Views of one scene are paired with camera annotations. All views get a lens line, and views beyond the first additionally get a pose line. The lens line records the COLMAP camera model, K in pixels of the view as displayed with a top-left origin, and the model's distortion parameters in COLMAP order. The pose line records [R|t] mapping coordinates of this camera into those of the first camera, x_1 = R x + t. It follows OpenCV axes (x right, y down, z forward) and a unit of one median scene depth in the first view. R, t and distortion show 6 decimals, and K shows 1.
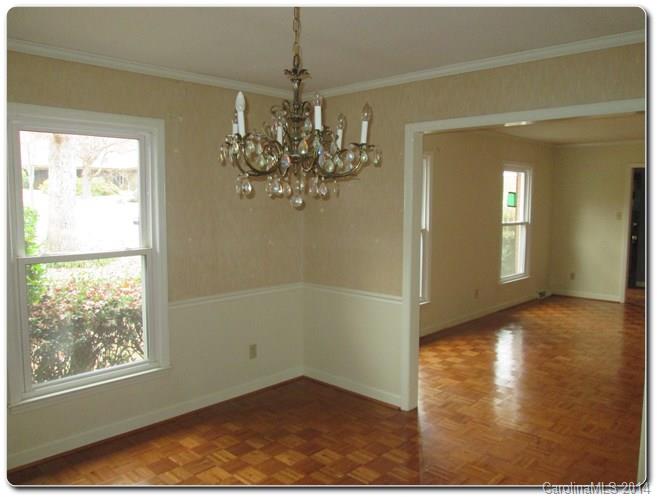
lens RADIAL K [[542.6, 0, 328.5], [0, 542.6, 248.5], [0, 0, 1]] dist [-0.001783, -0.000644]
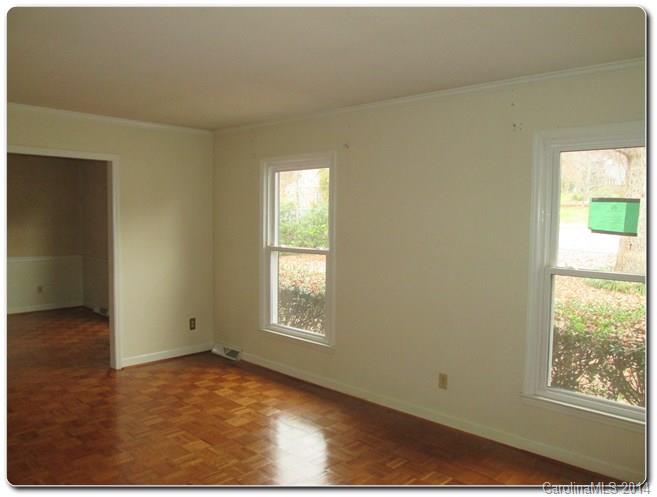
lens RADIAL K [[532.8, 0, 328.5], [0, 532.8, 248.5], [0, 0, 1]] dist [-0.056189, -0.000641]
pose [[0.001013, 0.063341, -0.997991, 0.902565], [-0.107505, 0.992215, 0.062866, -0.082865], [0.994204, 0.107226, 0.007815, 0.951999]]
